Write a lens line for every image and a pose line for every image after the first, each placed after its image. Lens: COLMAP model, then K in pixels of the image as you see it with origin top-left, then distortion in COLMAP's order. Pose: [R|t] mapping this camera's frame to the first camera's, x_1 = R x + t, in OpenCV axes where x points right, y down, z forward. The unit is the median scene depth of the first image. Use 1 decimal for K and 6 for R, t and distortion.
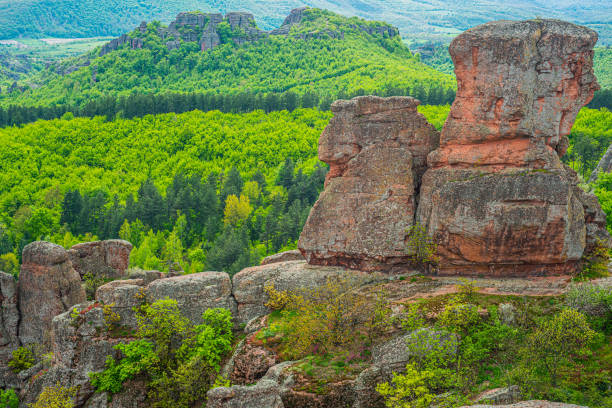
lens RADIAL K [[878.6, 0, 307.1], [0, 878.6, 202.9], [0, 0, 1]] dist [-0.012164, 0.027847]
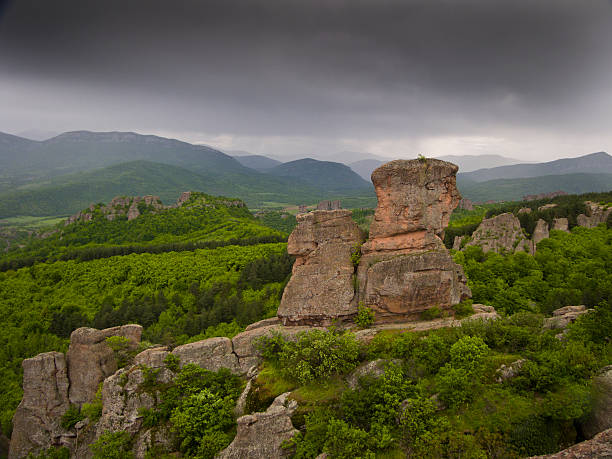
lens RADIAL K [[516.1, 0, 306.0], [0, 516.1, 229.5], [0, 0, 1]] dist [-0.178609, 0.154349]
pose [[0.971170, -0.045922, 0.233924, -0.160312], [0.080464, 0.986830, -0.140330, 0.034233], [-0.224399, 0.155107, 0.962074, 0.144744]]
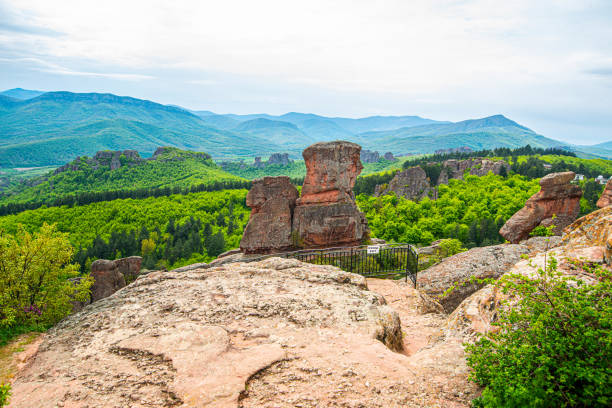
lens RADIAL K [[422.7, 0, 299.2], [0, 422.7, 206.9], [0, 0, 1]] dist [-0.054627, 0.002828]
pose [[0.945788, -0.071015, 0.316925, -0.198996], [0.094462, 0.993766, -0.059219, 0.027889], [-0.310743, 0.085946, 0.946600, -0.046662]]
